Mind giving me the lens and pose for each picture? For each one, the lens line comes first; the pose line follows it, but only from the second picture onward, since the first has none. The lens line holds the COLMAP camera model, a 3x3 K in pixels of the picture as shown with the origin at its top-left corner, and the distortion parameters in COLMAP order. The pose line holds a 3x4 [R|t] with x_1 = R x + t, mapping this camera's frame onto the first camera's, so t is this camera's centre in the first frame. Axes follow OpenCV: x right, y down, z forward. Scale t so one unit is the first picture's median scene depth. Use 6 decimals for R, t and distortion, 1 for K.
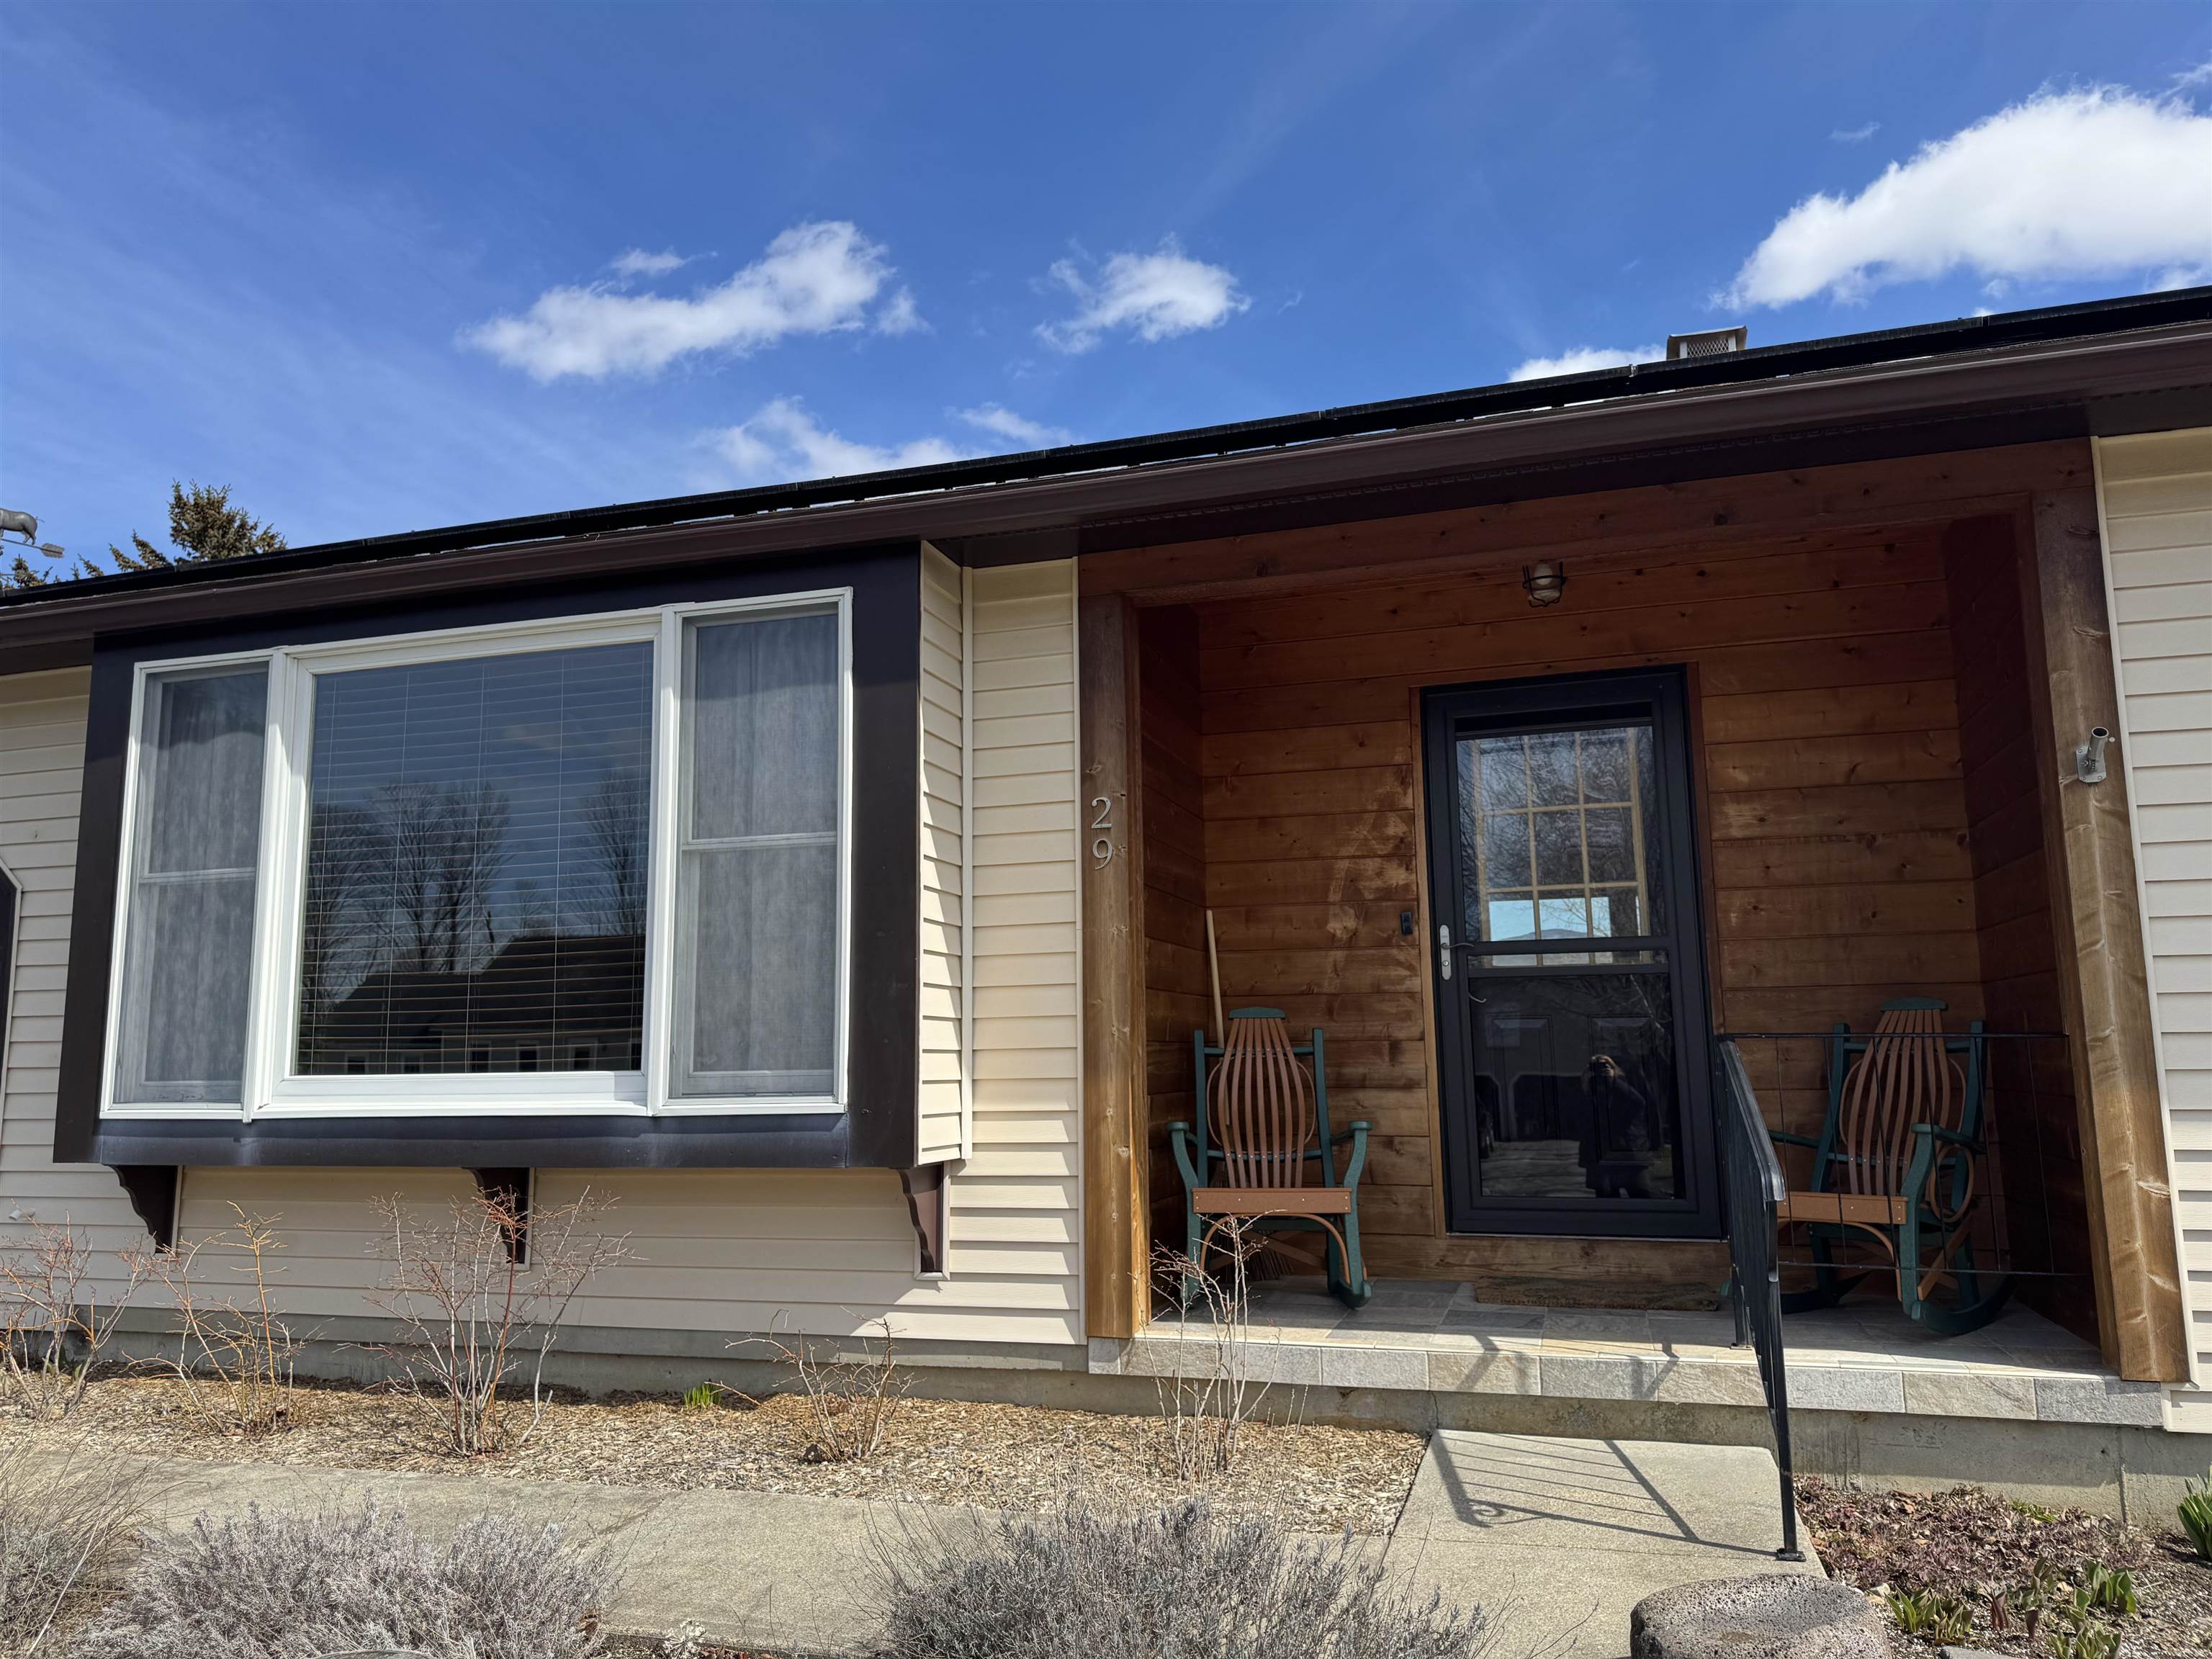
lens RADIAL K [[1499.1, 0, 1106.0], [0, 1499.1, 829.5], [0, 0, 1]] dist [0.019269, -0.004119]
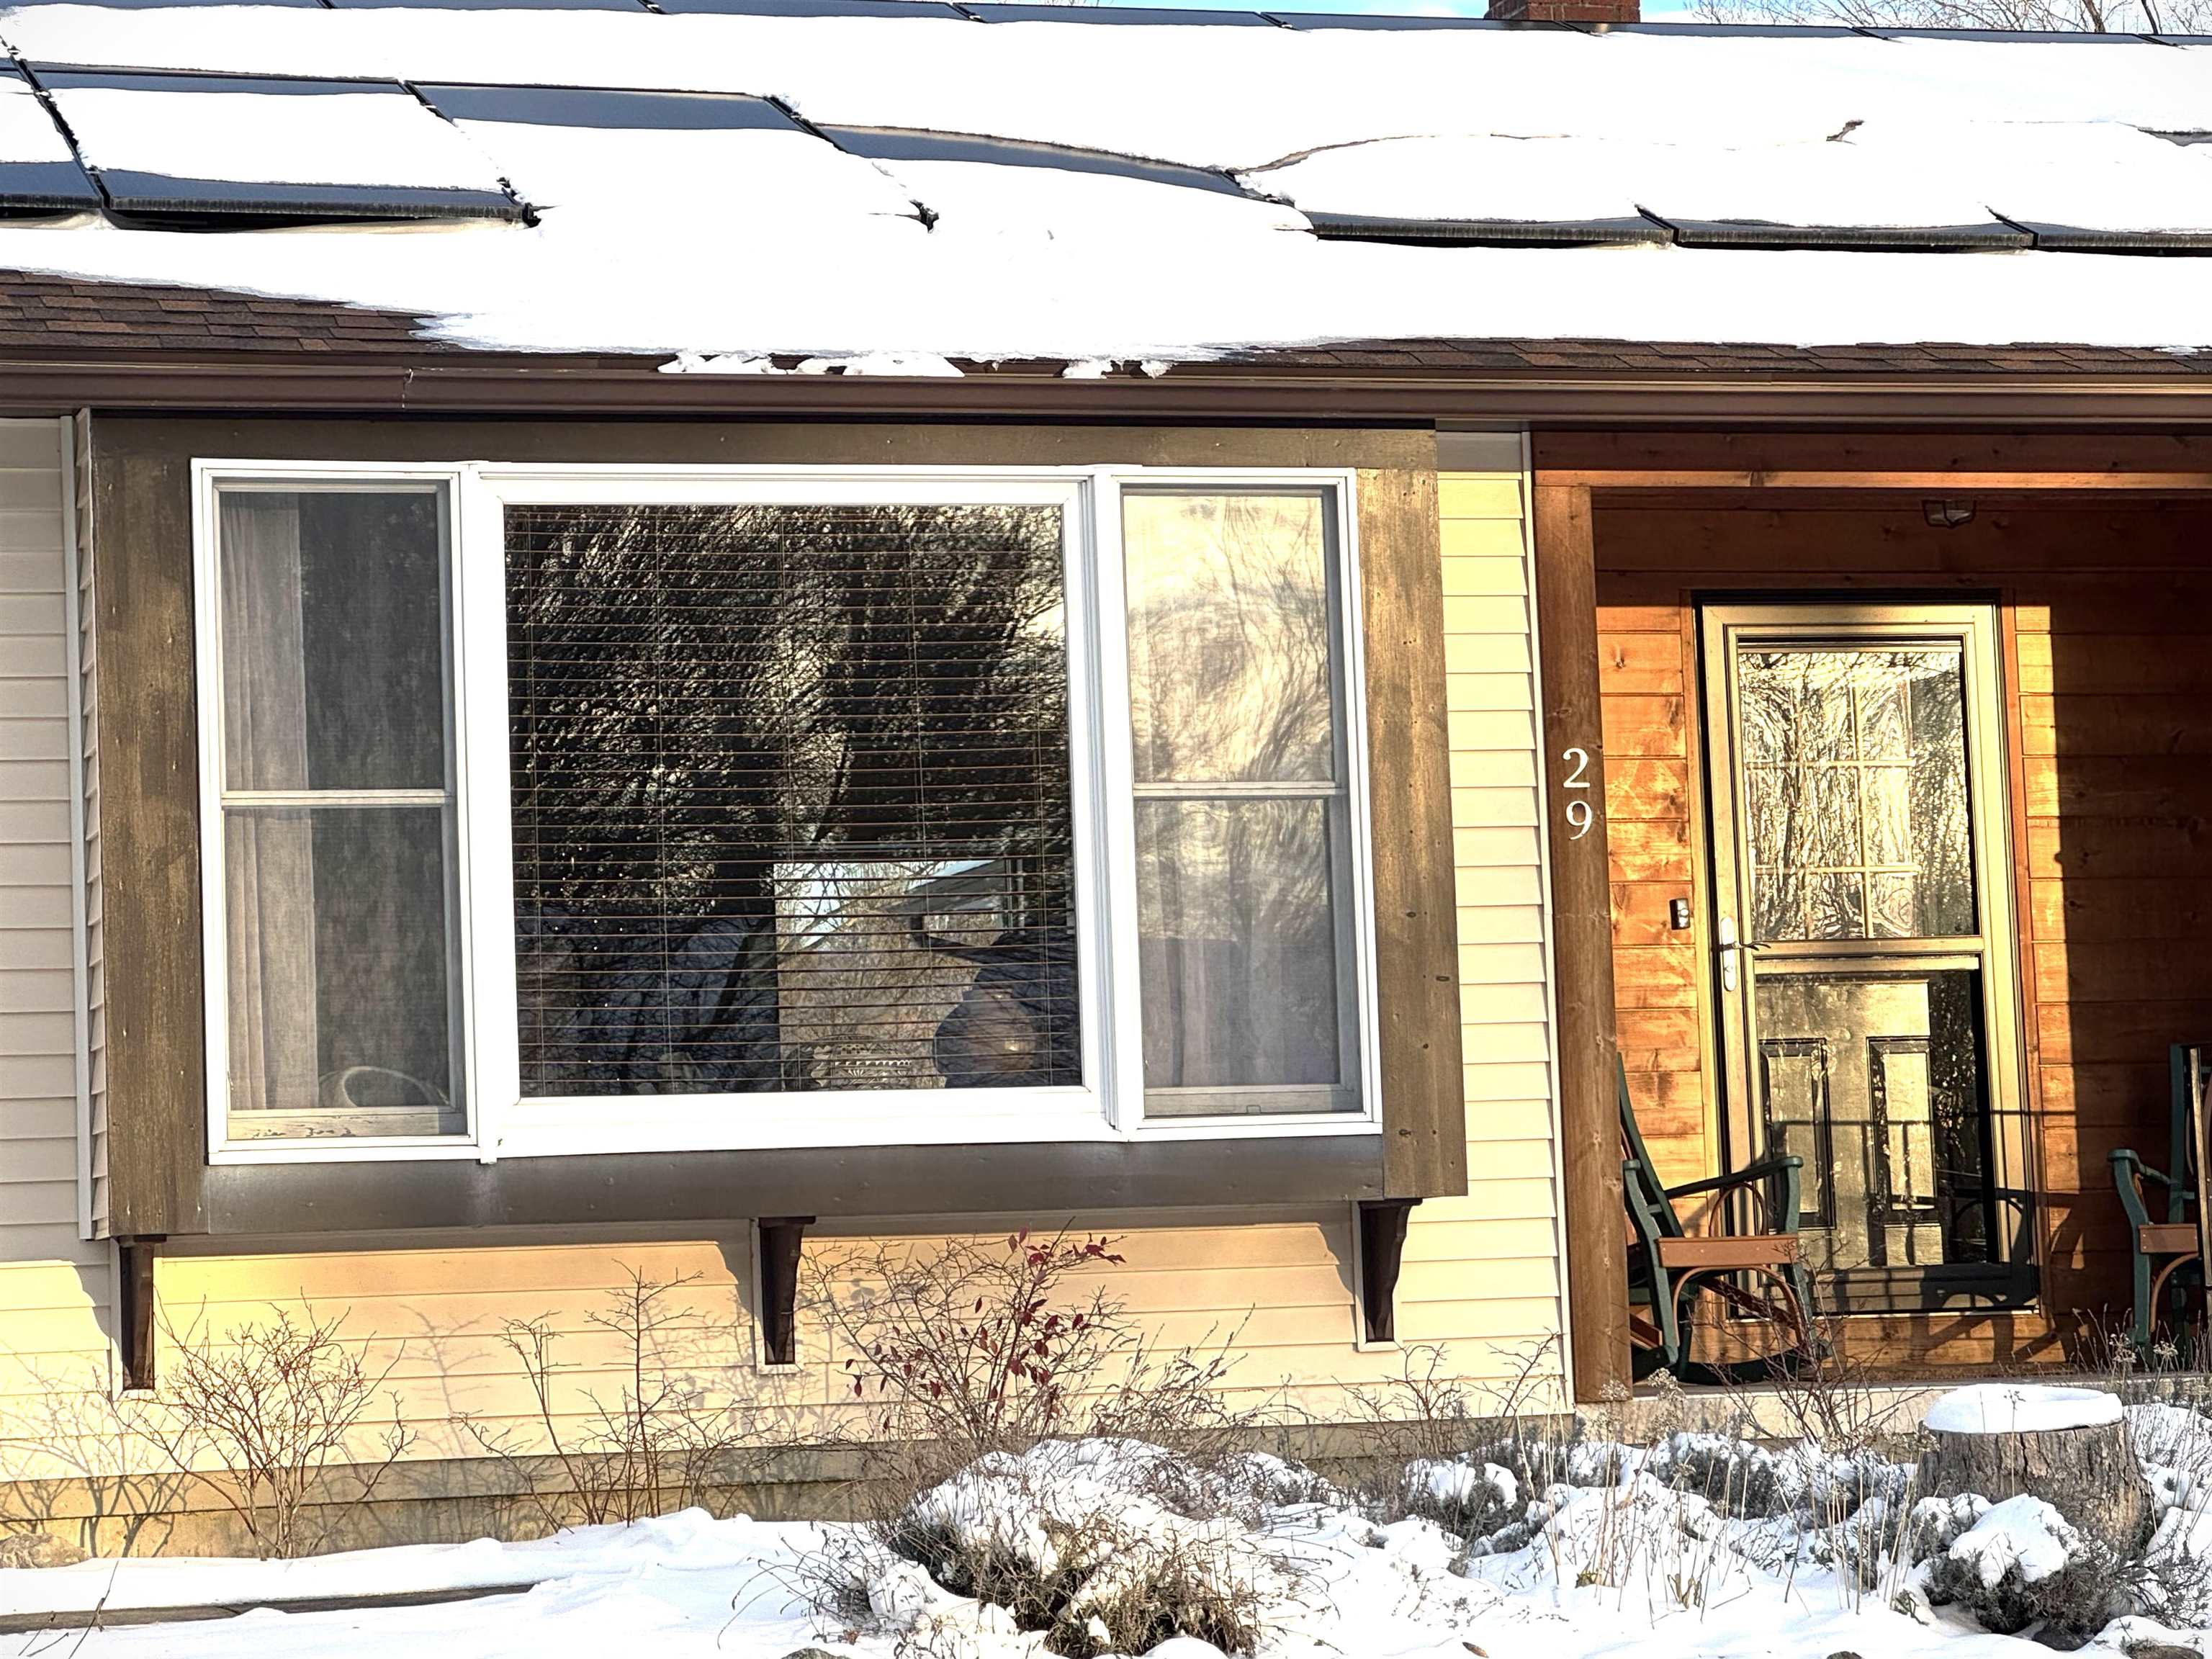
lens RADIAL K [[5809.7, 0, 1106.0], [0, 5809.7, 829.5], [0, 0, 1]] dist [-0.331391, 7.009886]
pose [[0.829823, 0.030651, 0.557184, -1.773162], [-0.057635, 0.997858, 0.030945, -0.055413], [-0.555042, -0.057792, 0.829813, -1.313901]]
